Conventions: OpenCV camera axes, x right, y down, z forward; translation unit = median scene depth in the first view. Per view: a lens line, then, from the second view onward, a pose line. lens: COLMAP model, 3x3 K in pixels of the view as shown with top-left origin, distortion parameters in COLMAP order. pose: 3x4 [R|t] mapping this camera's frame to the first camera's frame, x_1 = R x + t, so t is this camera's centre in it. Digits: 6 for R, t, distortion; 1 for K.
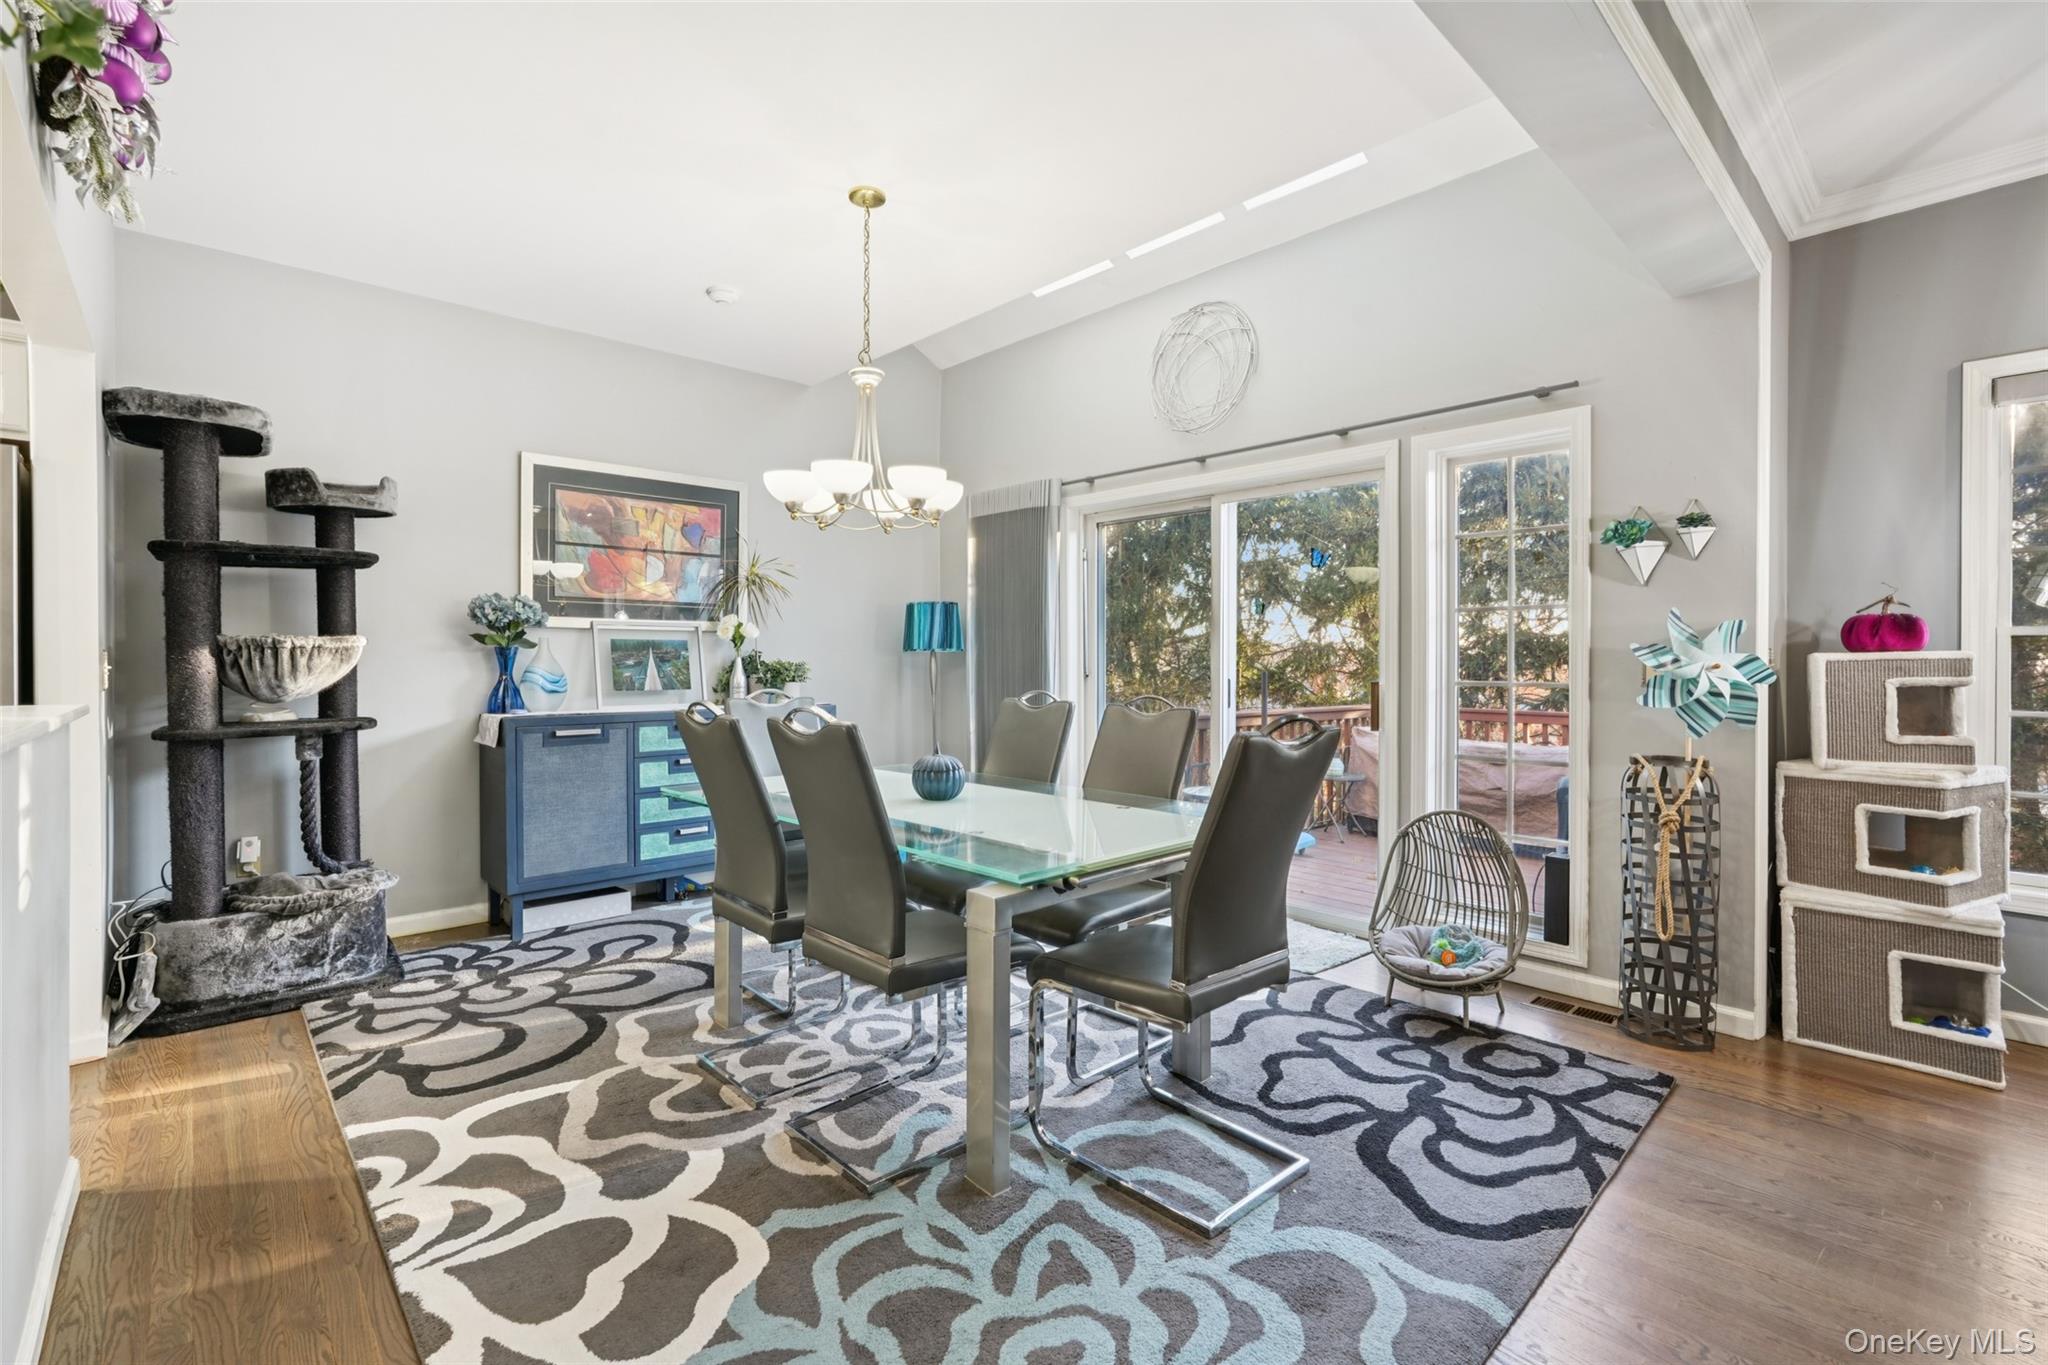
lens RADIAL K [[904.3, 0, 1027.6], [0, 904.3, 664.1], [0, 0, 1]] dist [-0.010985, 0.006187]
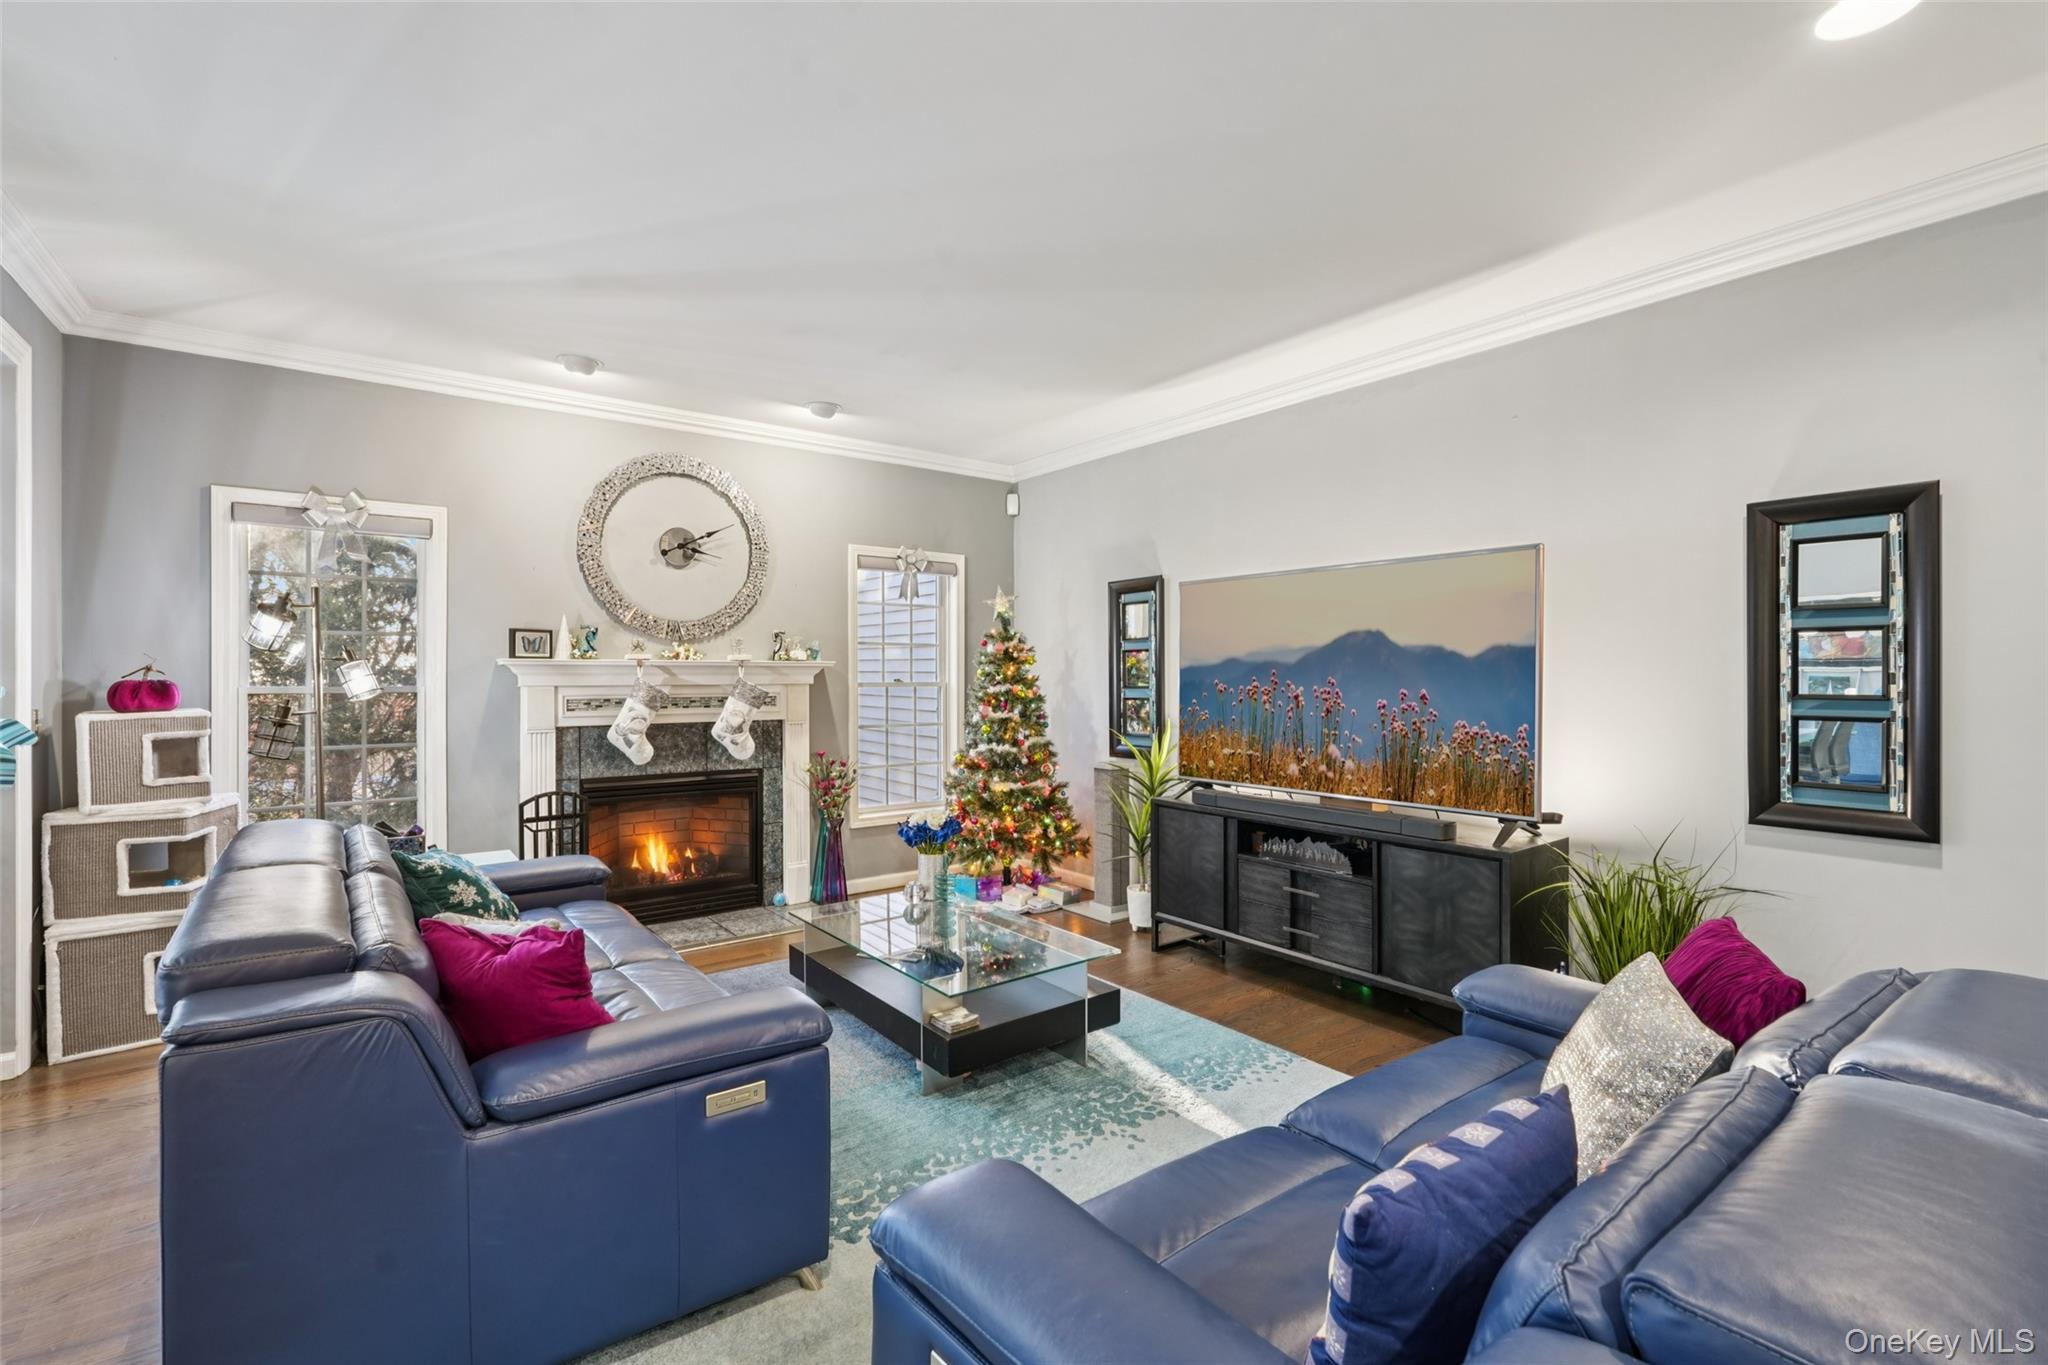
lens RADIAL K [[904.3, 0, 1008.9], [0, 904.3, 675.7], [0, 0, 1]] dist [-0.010985, 0.006187]
pose [[0.111576, -0.003587, 0.993749, -0.126241], [0.005283, 0.999981, 0.003017, -0.057009], [-0.993742, 0.004913, 0.111593, -0.292226]]
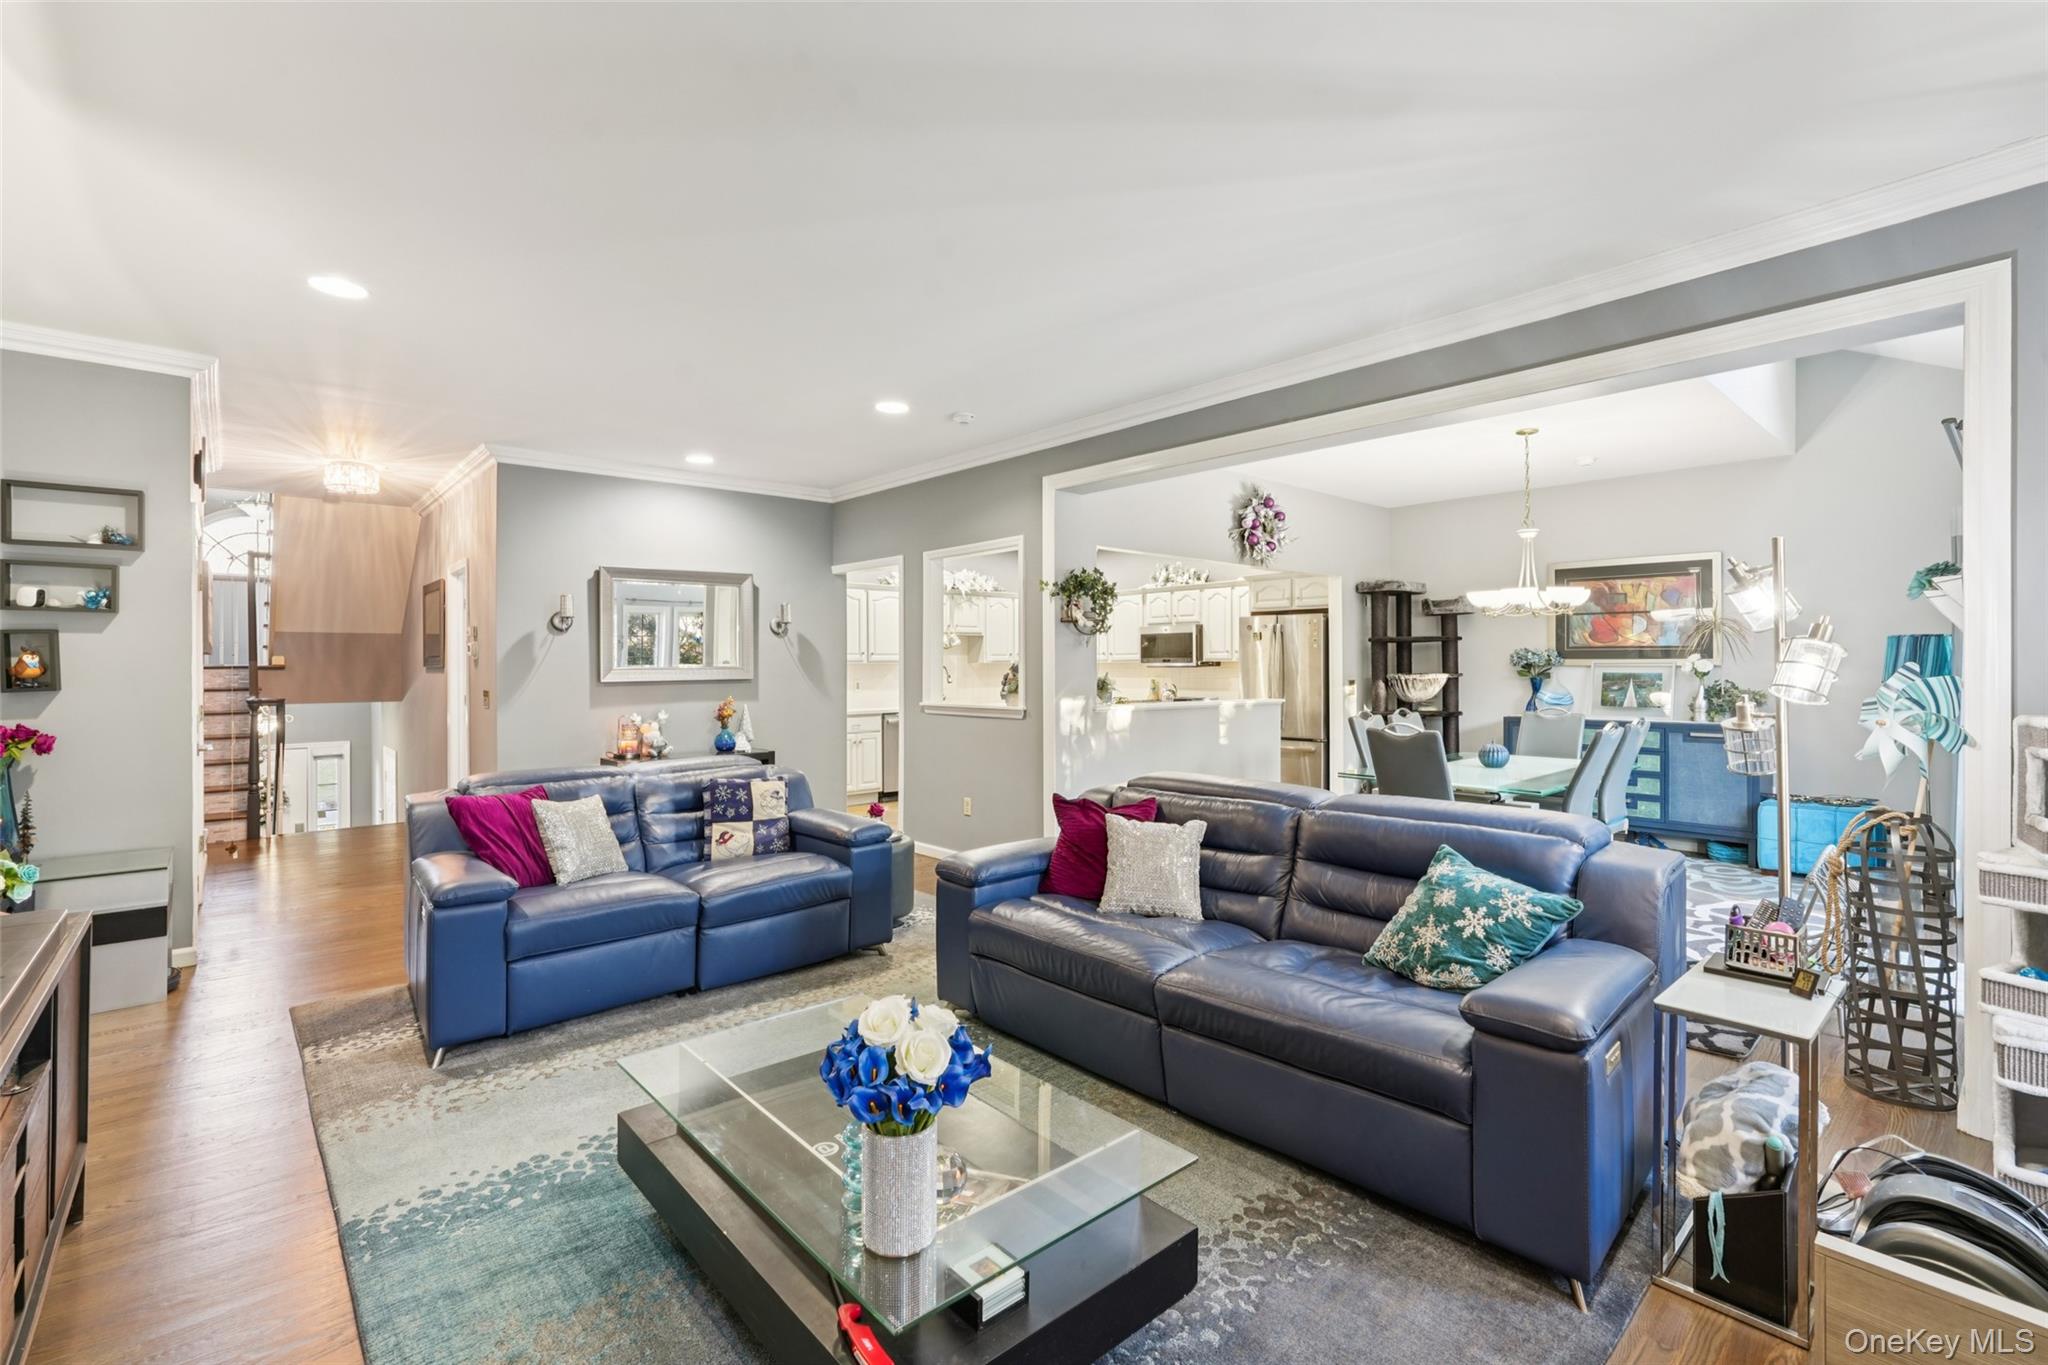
lens RADIAL K [[904.3, 0, 1042.1], [0, 904.3, 665.1], [0, 0, 1]] dist [-0.010985, 0.006187]
pose [[-0.006954, -0.001481, -0.999975, 1.690451], [-0.004978, 0.999987, -0.001447, -0.051085], [0.999963, 0.004968, -0.006962, 0.052437]]
